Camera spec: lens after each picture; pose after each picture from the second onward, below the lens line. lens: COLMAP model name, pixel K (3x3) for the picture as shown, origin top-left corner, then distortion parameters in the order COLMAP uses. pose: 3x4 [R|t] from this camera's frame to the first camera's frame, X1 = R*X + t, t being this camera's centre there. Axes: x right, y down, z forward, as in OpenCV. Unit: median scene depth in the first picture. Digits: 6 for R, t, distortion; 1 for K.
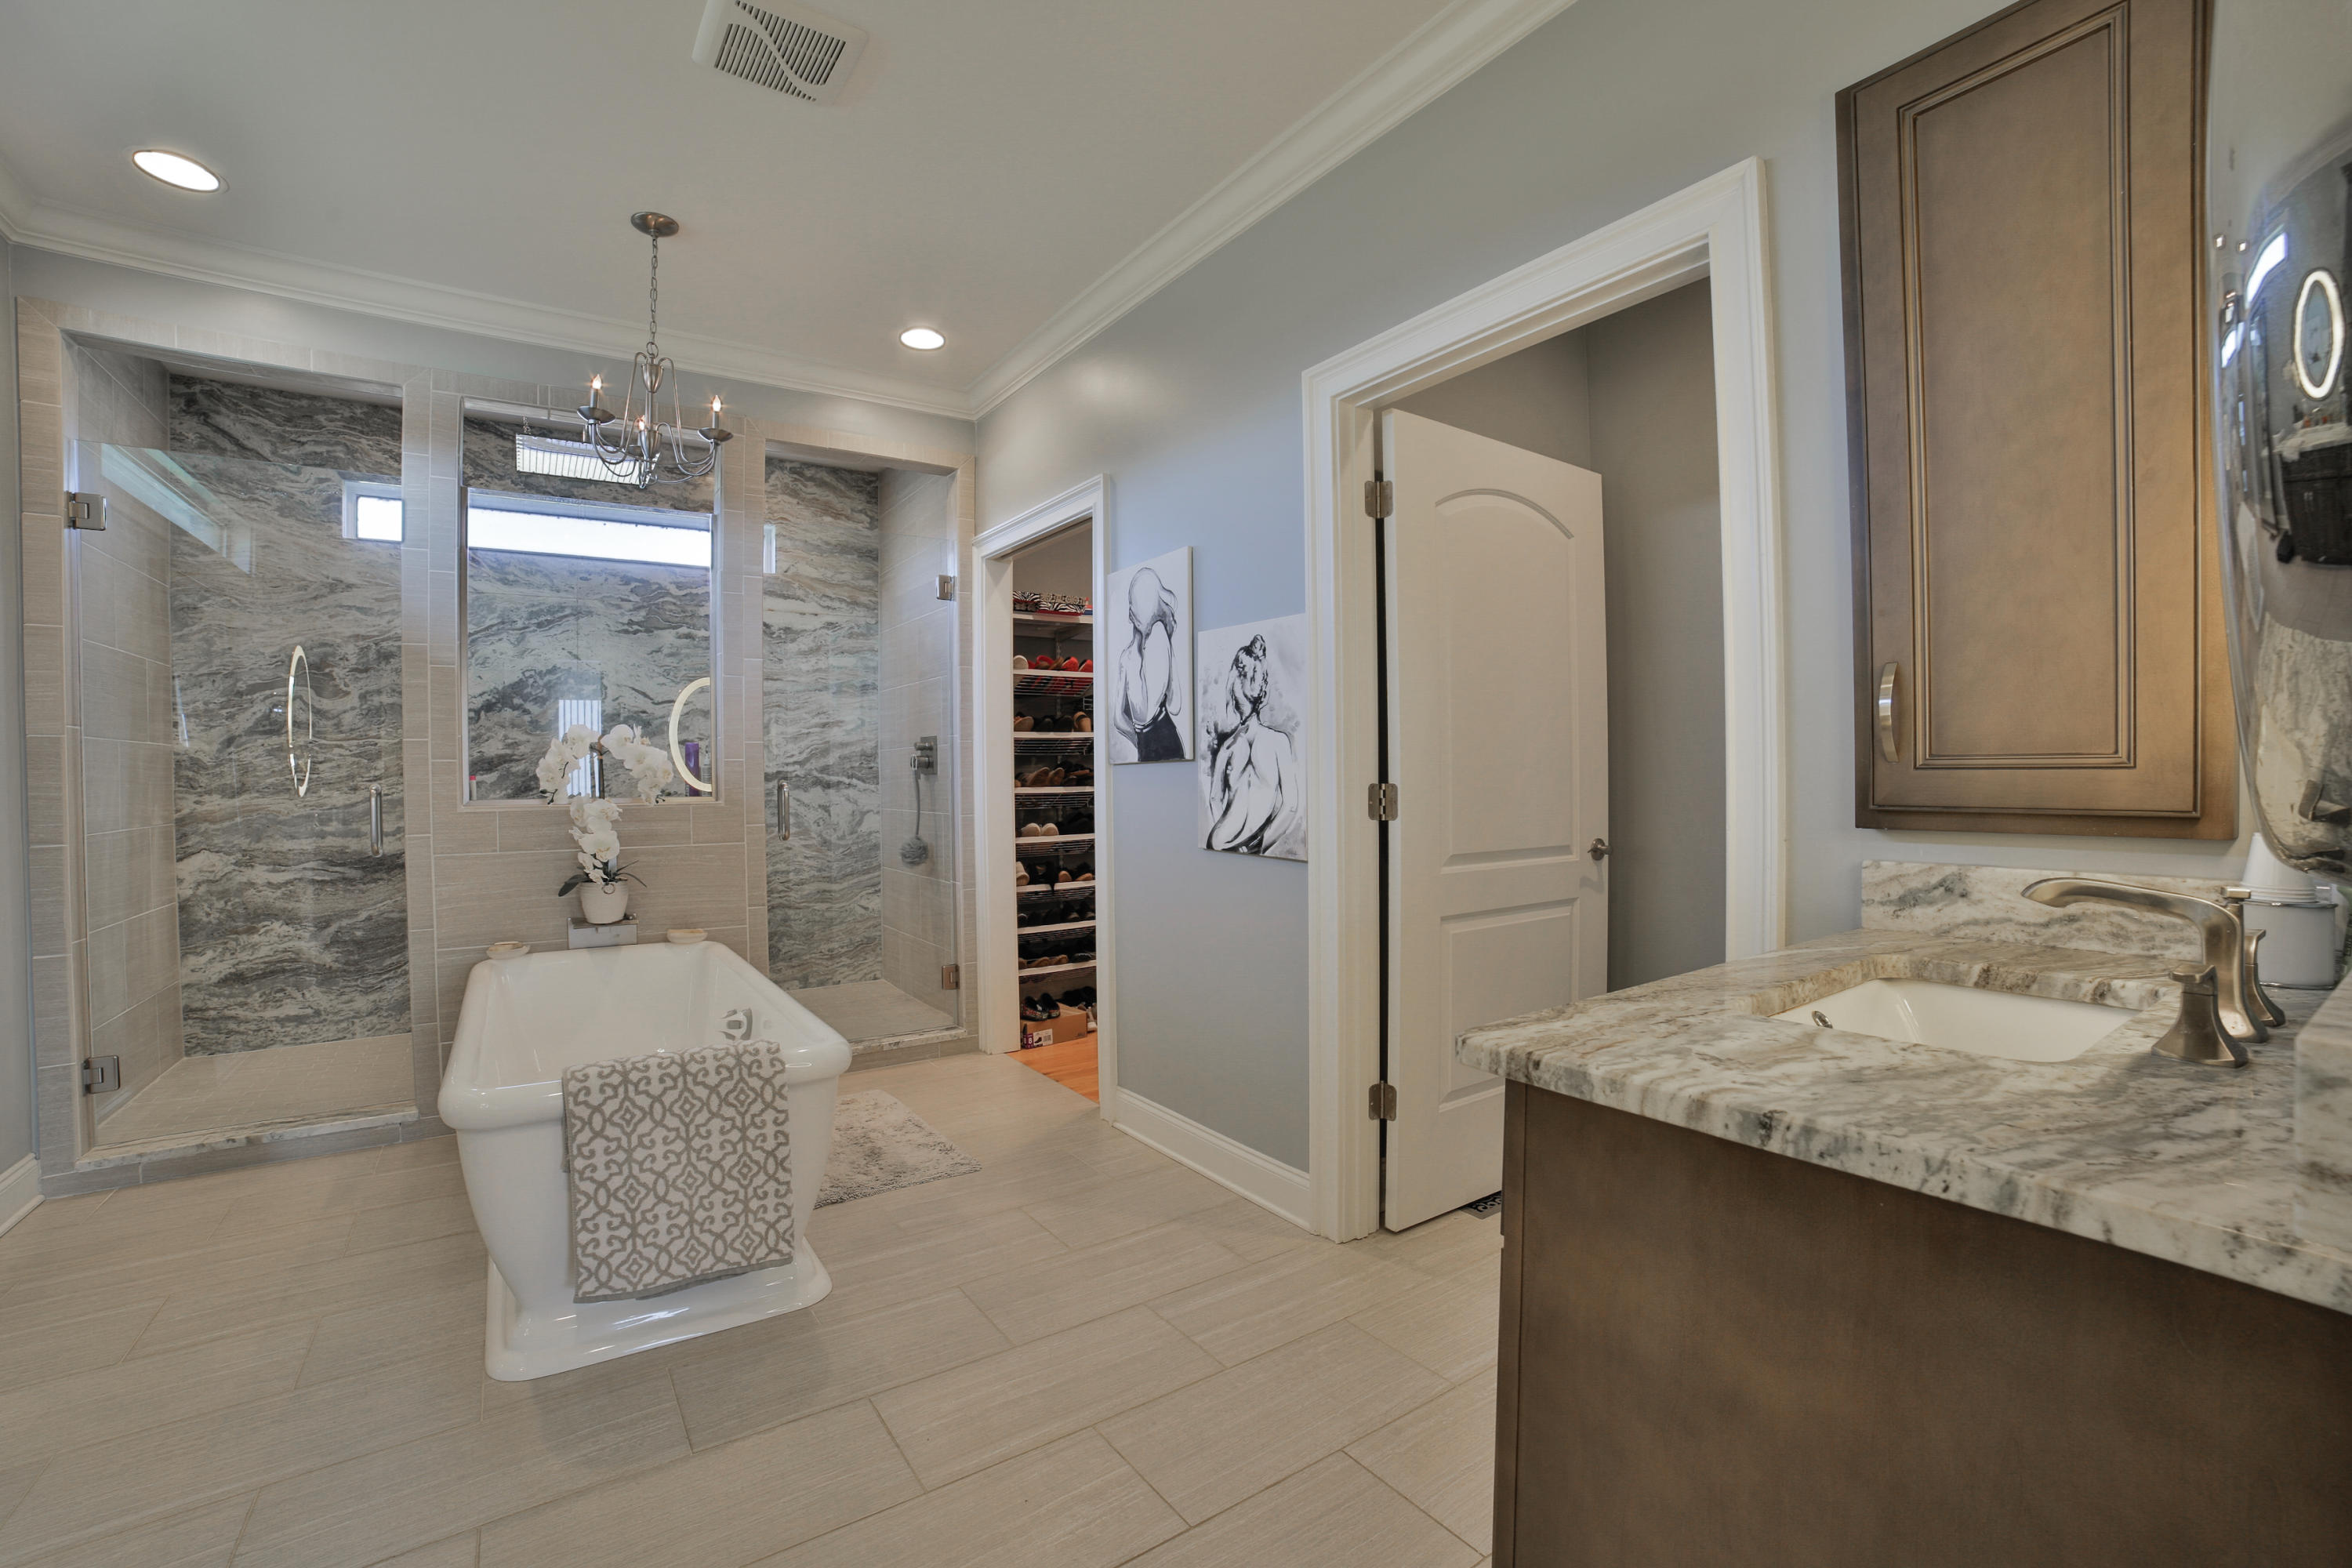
lens RADIAL K [[1011.8, 0, 1183.2], [0, 1011.8, 784.0], [0, 0, 1]] dist [-0.106449, 0.037809]
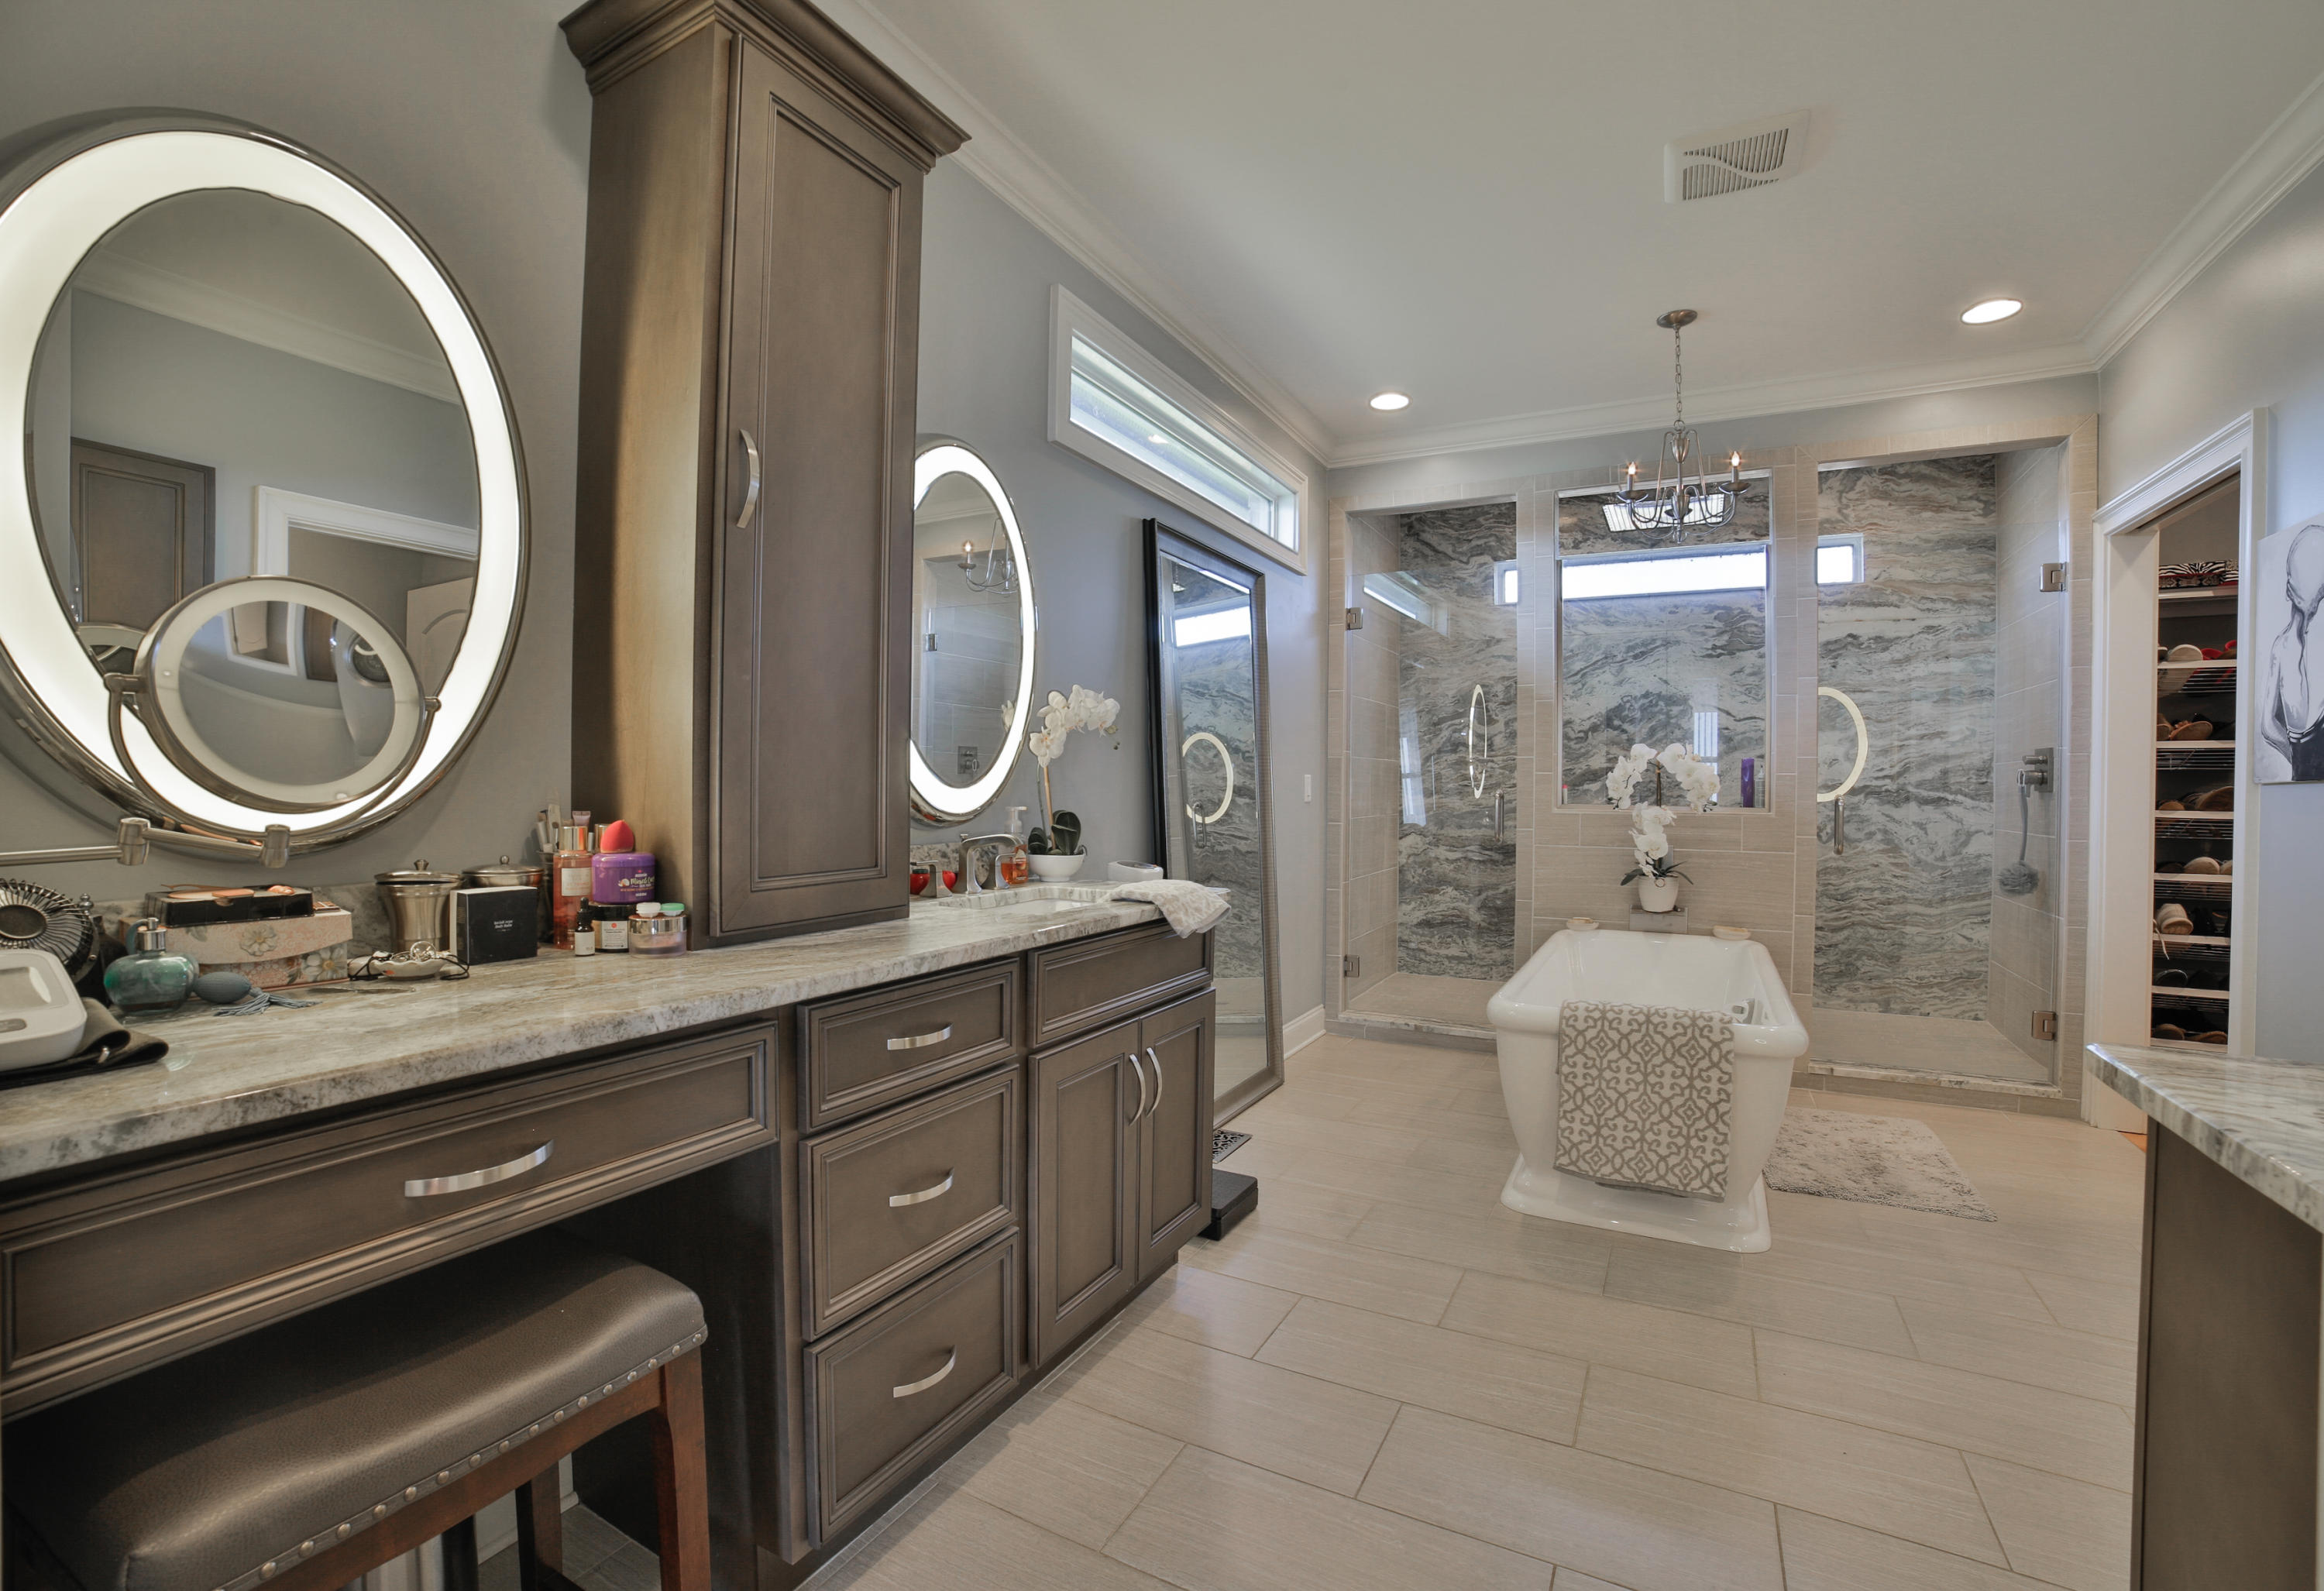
lens RADIAL K [[1033.3, 0, 1129.6], [0, 1033.3, 796.8], [0, 0, 1]] dist [-0.106446, 0.034615]
pose [[0.442011, 0.024651, -0.896671, 0.179332], [-0.022301, 0.999615, 0.016488, -0.001715], [0.896733, 0.012708, 0.442390, -0.093049]]
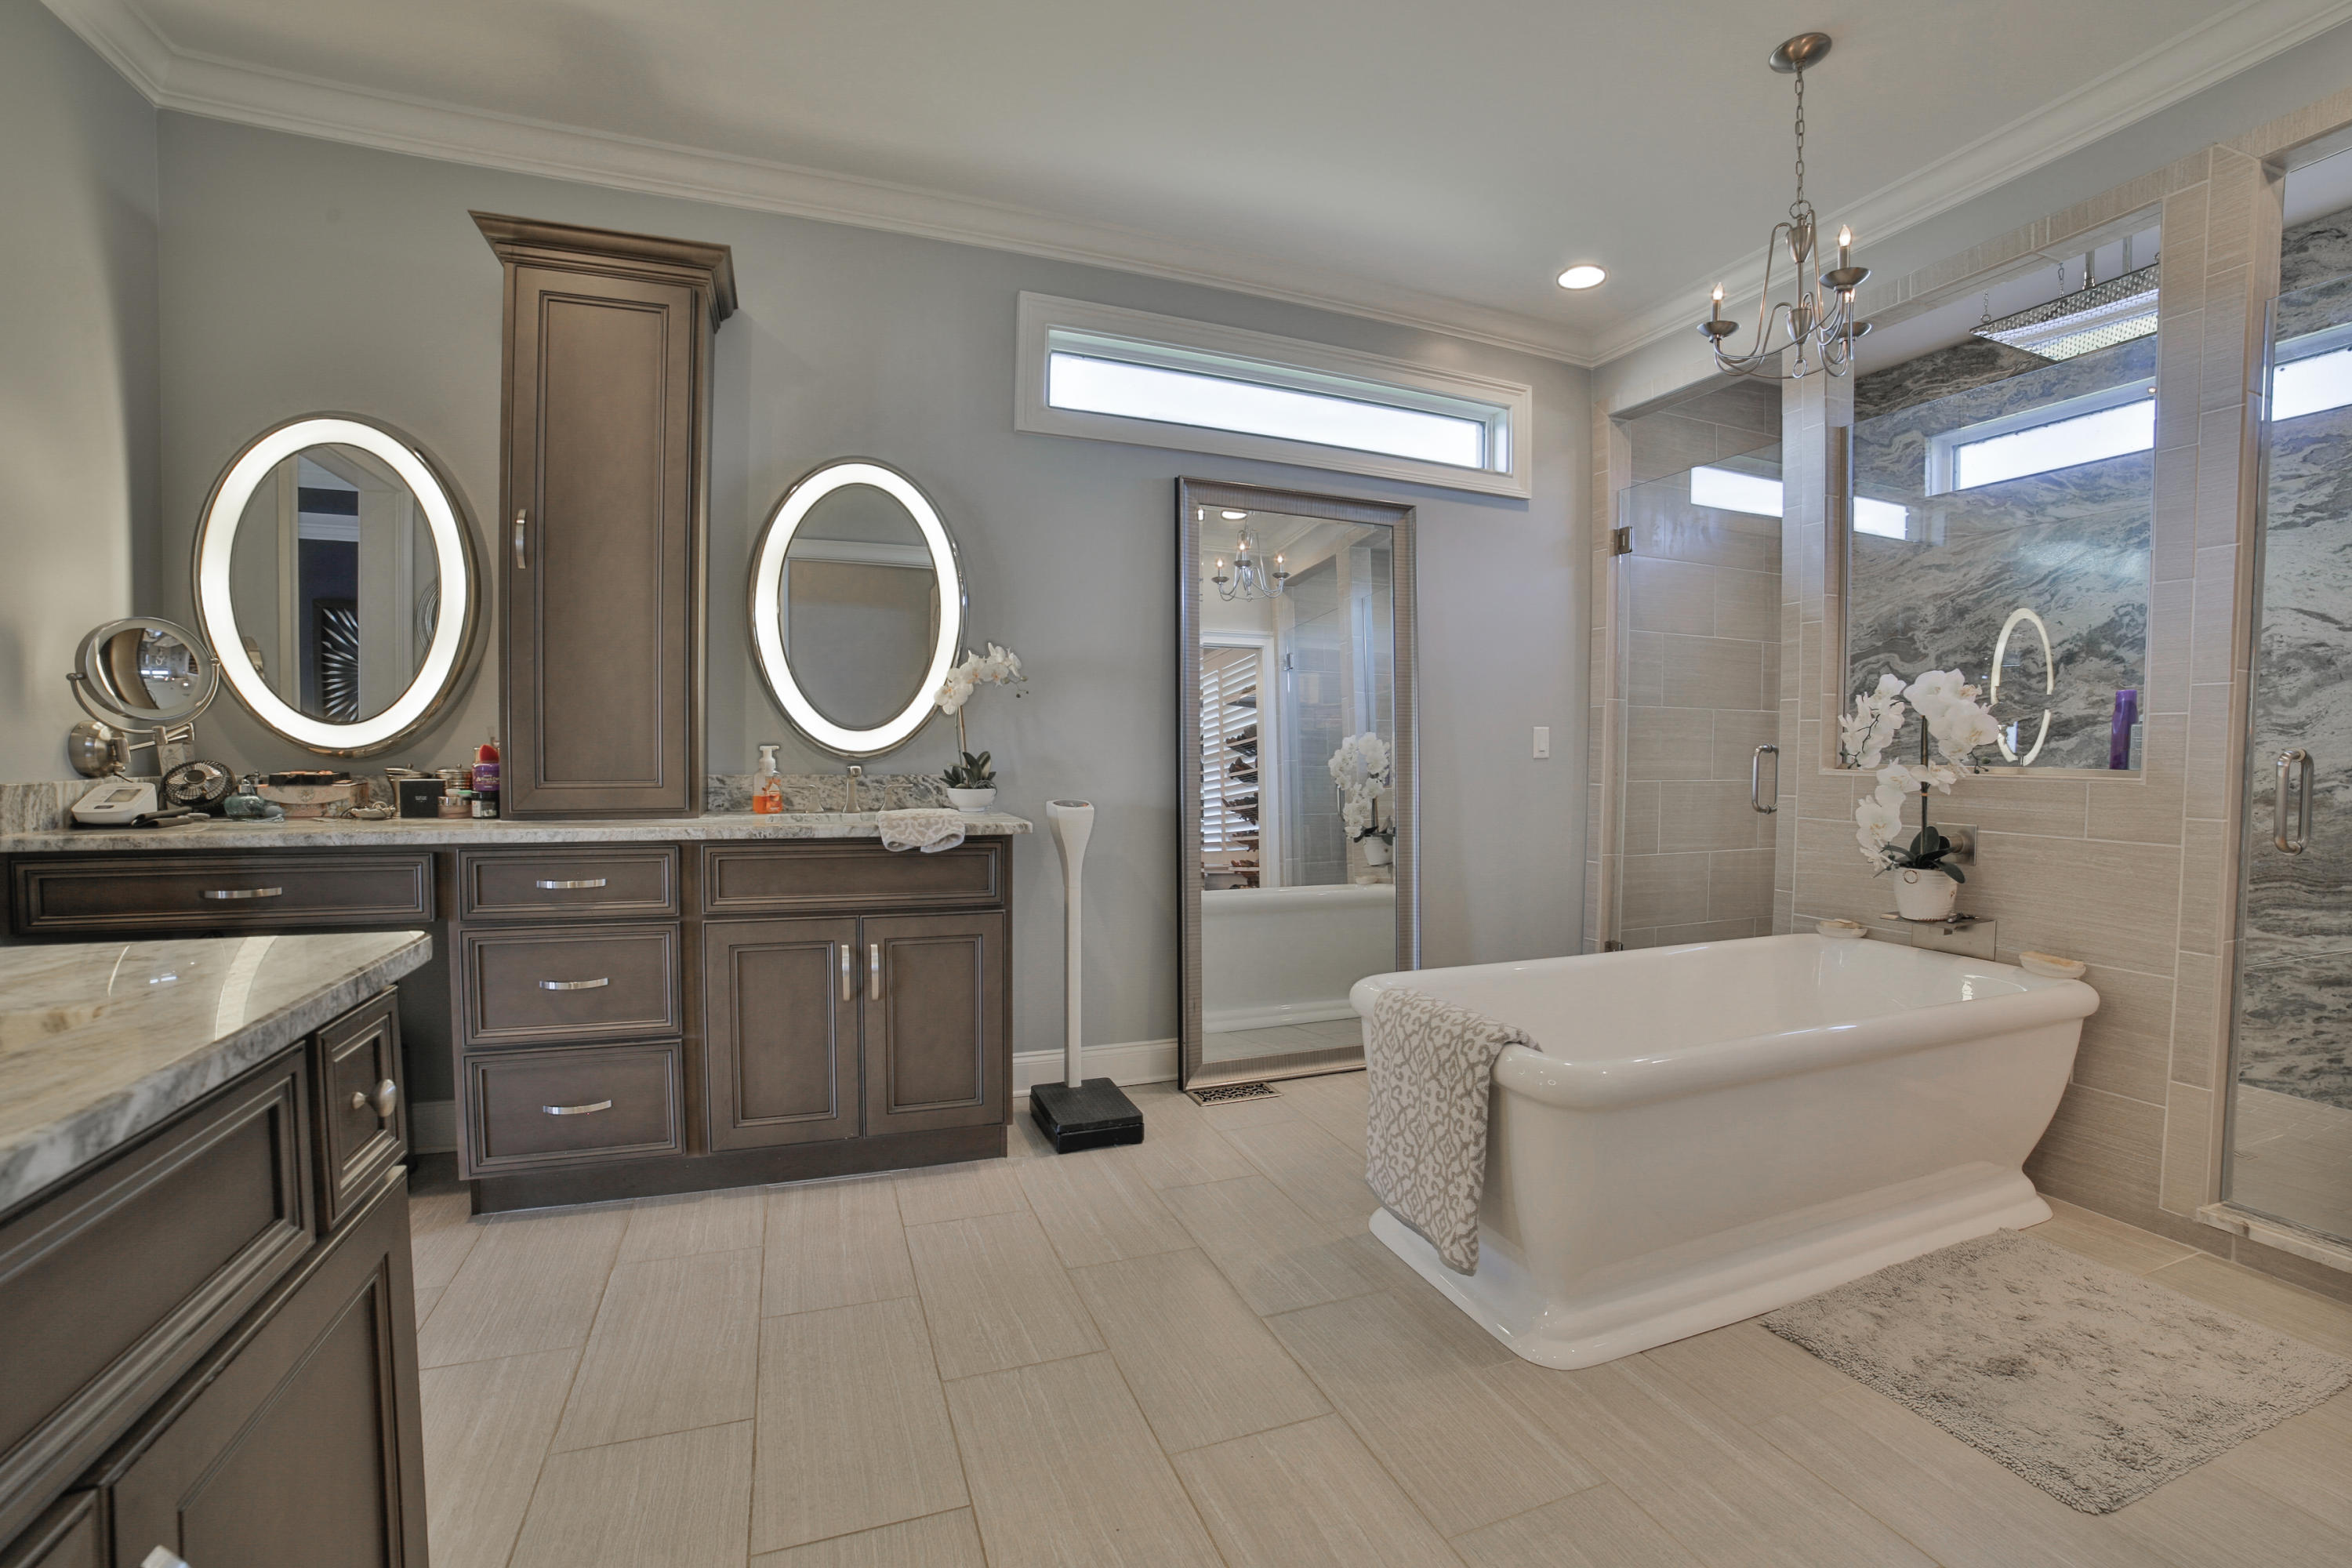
lens RADIAL K [[1011.8, 0, 1183.2], [0, 1011.8, 784.0], [0, 0, 1]] dist [-0.106449, 0.037809]
pose [[-0.235156, 0.042297, -0.971037, 0.268094], [-0.020111, 0.998627, 0.048369, 0.003934], [0.971750, 0.030903, -0.233982, 0.502662]]
